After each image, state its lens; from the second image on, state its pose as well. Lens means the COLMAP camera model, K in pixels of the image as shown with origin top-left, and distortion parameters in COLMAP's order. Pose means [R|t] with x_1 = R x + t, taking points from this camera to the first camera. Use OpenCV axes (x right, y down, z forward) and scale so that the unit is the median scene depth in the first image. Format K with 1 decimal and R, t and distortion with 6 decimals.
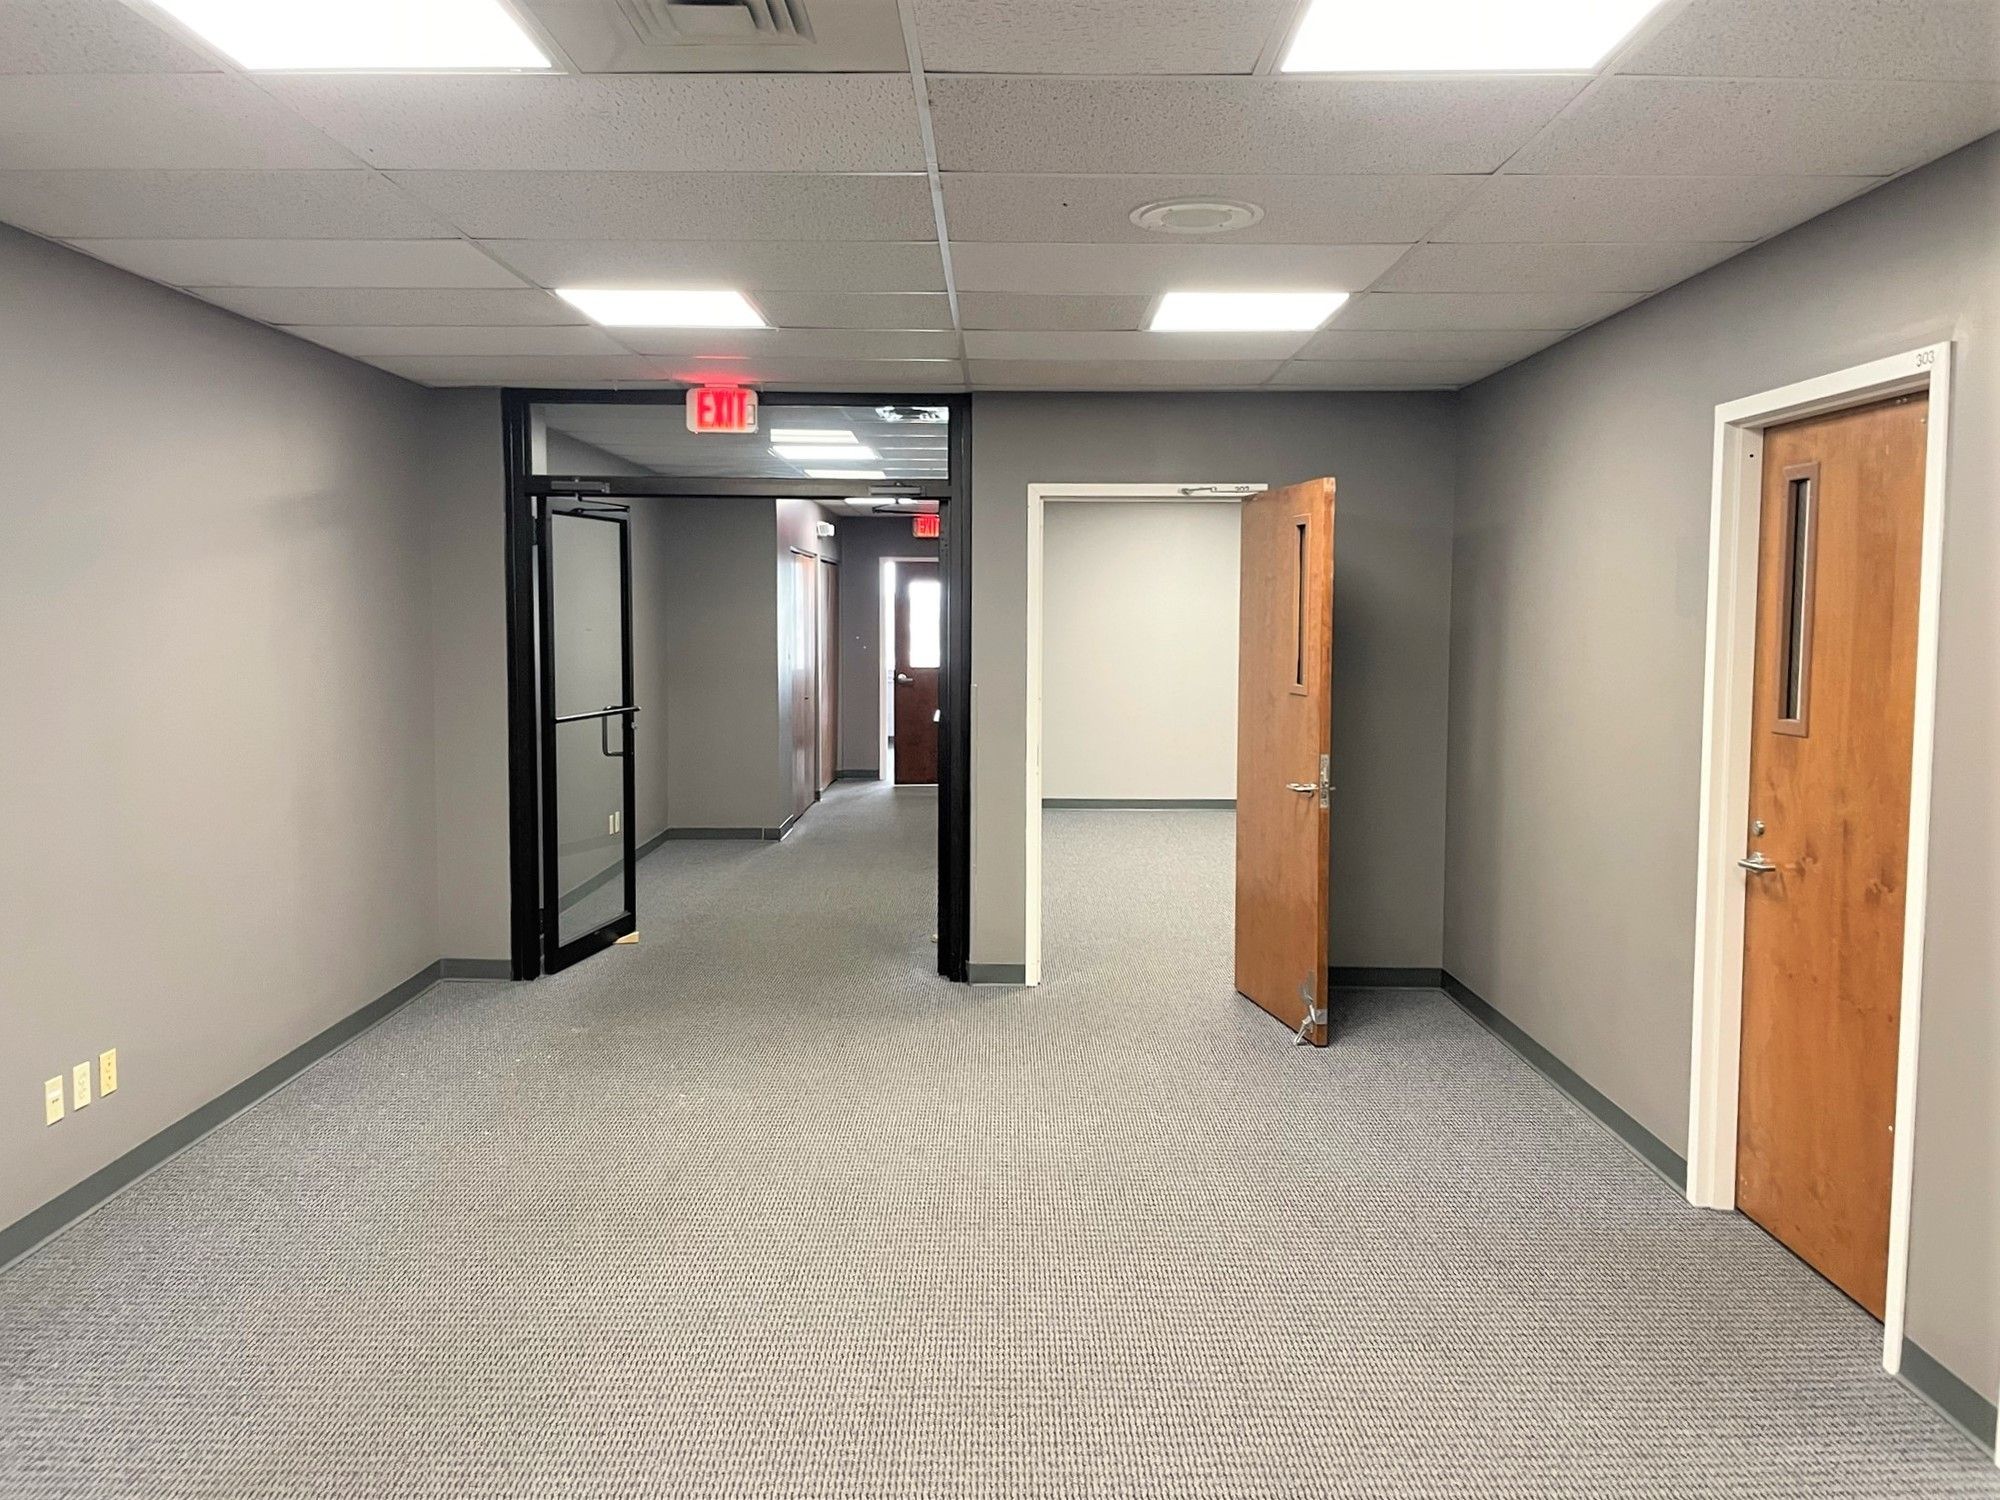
lens RADIAL K [[1522.9, 0, 990.5], [0, 1522.9, 751.0], [0, 0, 1]] dist [0.094232, -0.129729]
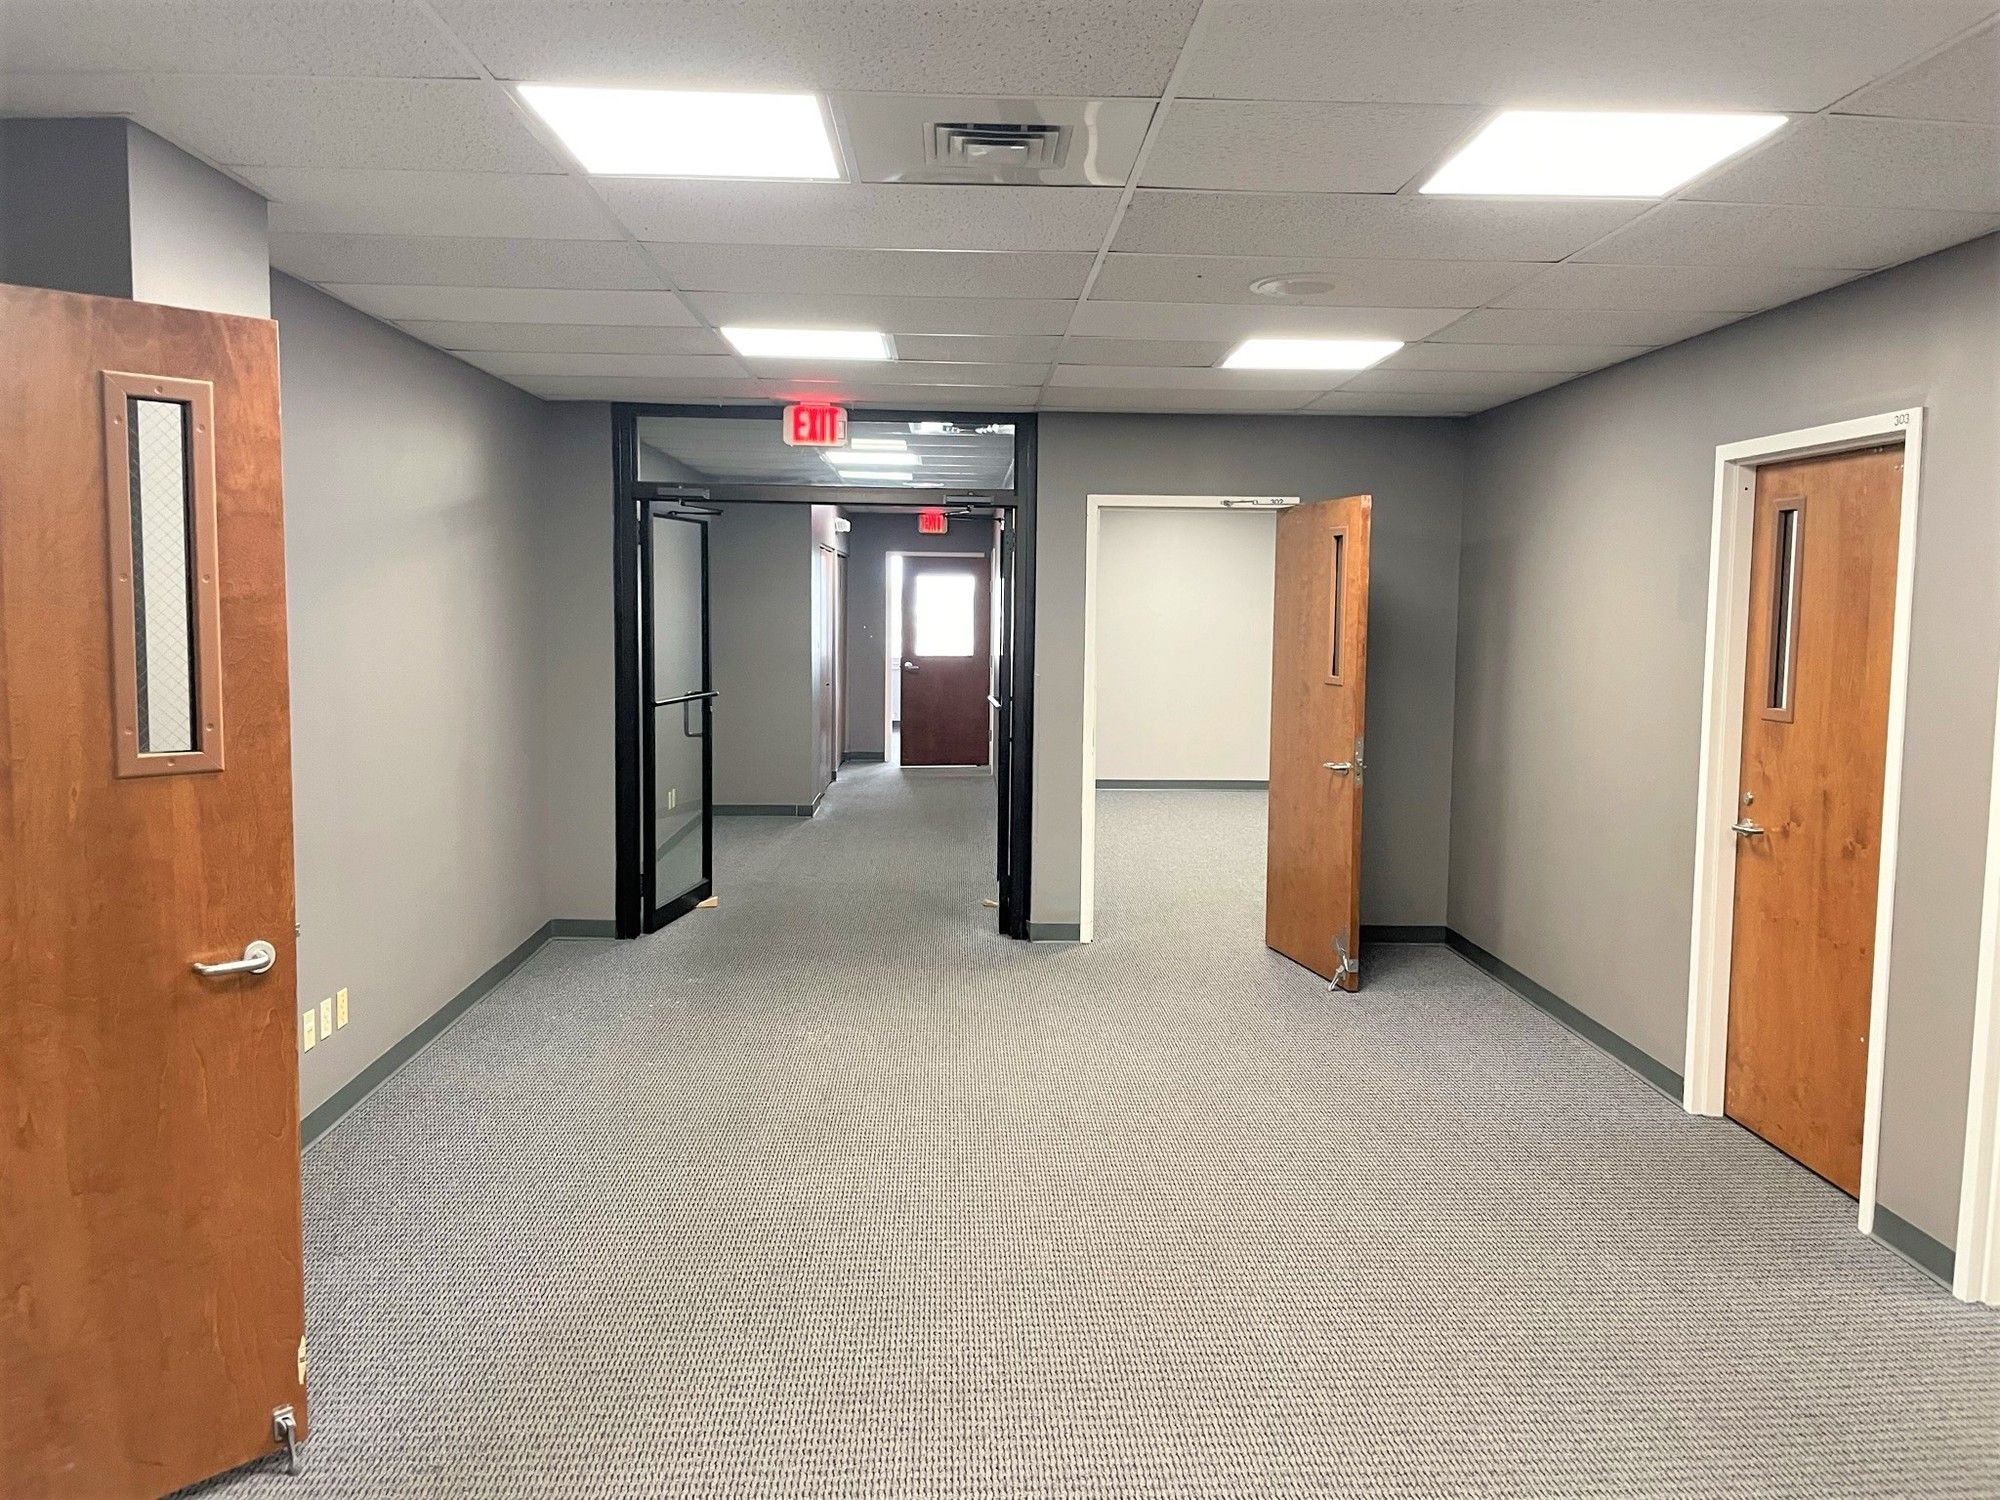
lens RADIAL K [[1491.6, 0, 1005.8], [0, 1491.6, 754.3], [0, 0, 1]] dist [0.088619, -0.117869]
pose [[0.998768, 0.003566, 0.049503, -0.099086], [-0.004165, 0.999919, 0.011993, 0.002621], [-0.049456, -0.012185, 0.998702, -0.105311]]
